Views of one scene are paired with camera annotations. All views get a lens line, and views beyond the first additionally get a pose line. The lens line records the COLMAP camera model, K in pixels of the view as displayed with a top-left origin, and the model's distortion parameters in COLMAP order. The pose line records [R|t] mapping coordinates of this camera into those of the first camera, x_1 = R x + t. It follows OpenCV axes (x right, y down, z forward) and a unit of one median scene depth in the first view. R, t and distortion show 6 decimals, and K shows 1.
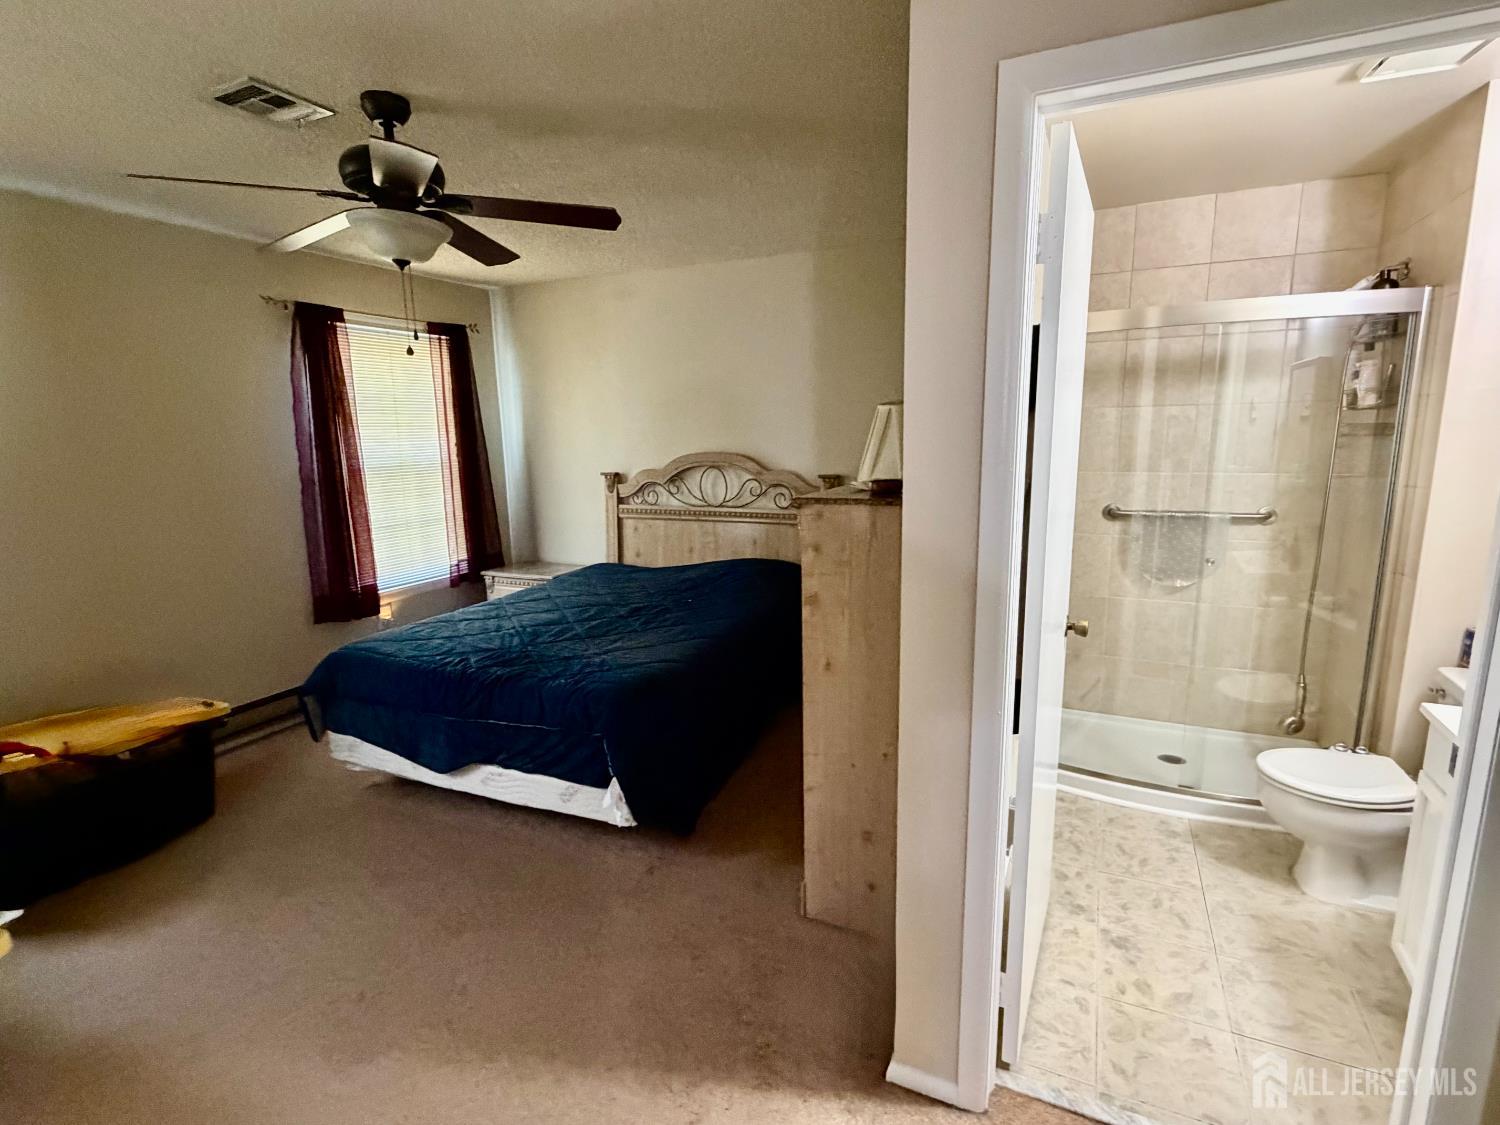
lens RADIAL K [[741.3, 0, 746.6], [0, 741.3, 557.8], [0, 0, 1]] dist [0.016551, -0.001833]
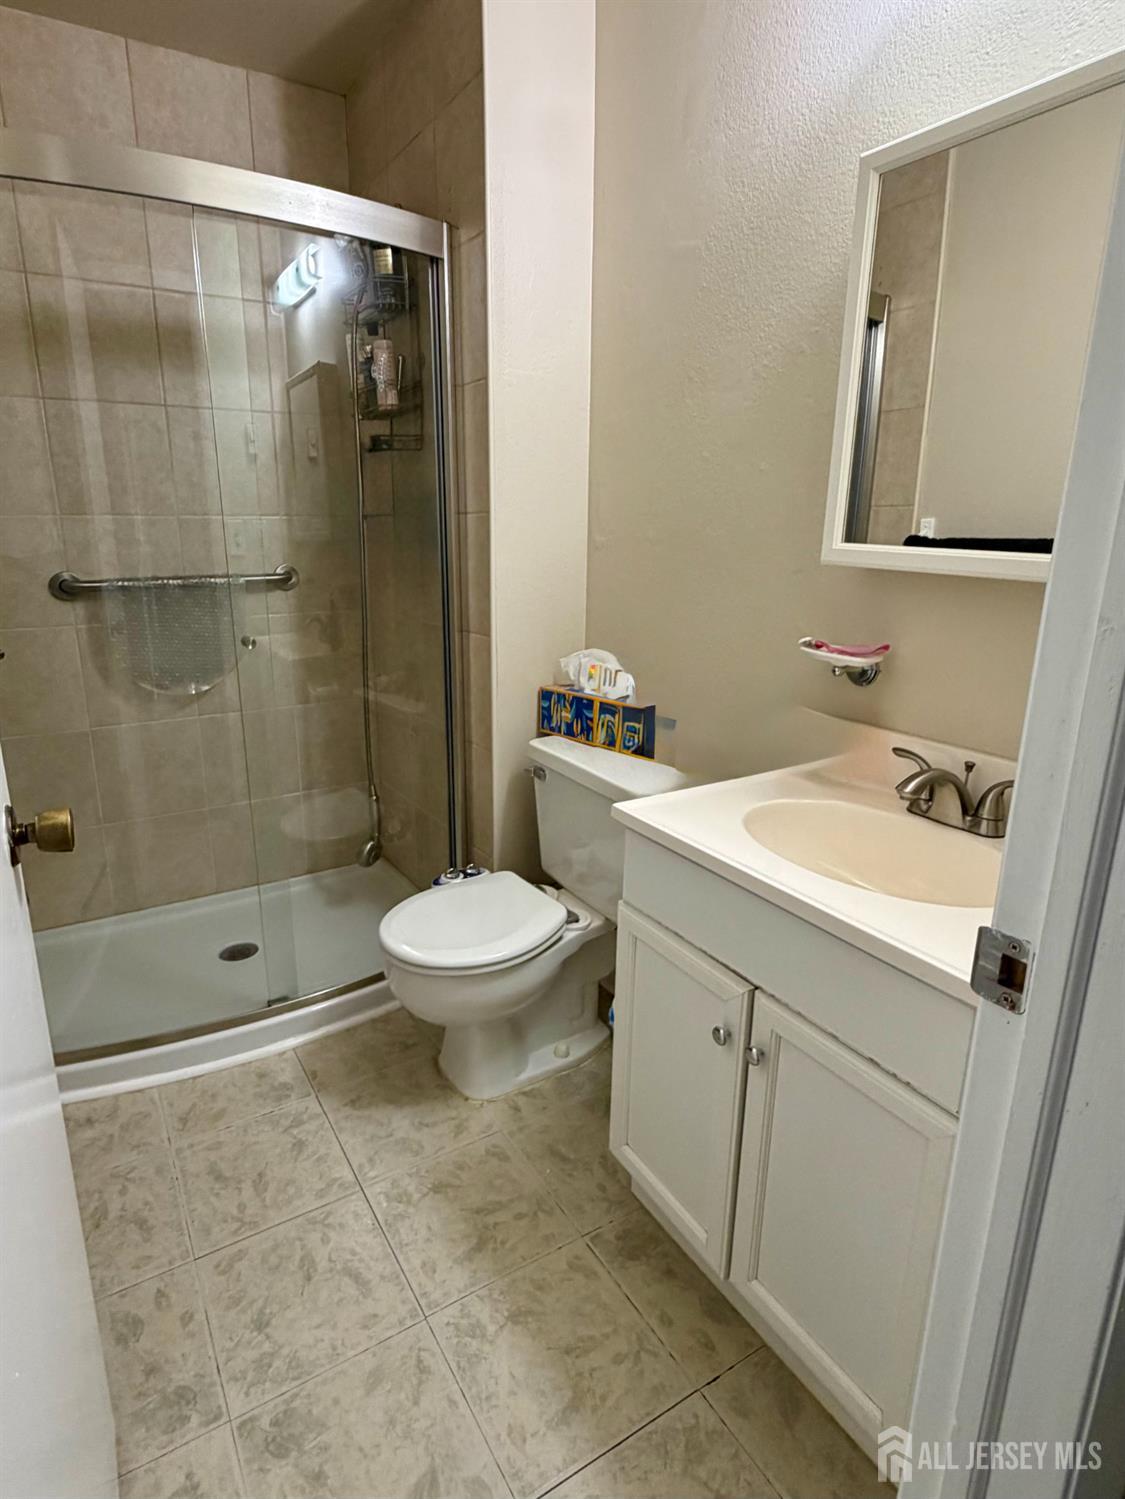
lens RADIAL K [[847.9, 0, 557.1], [0, 847.9, 744.8], [0, 0, 1]] dist [-0.005305, 0.000029]
pose [[0.555047, -0.199493, 0.807543, 0.154217], [0.132983, 0.979610, 0.150597, 0.013546], [-0.821120, 0.023801, 0.570259, 0.331433]]
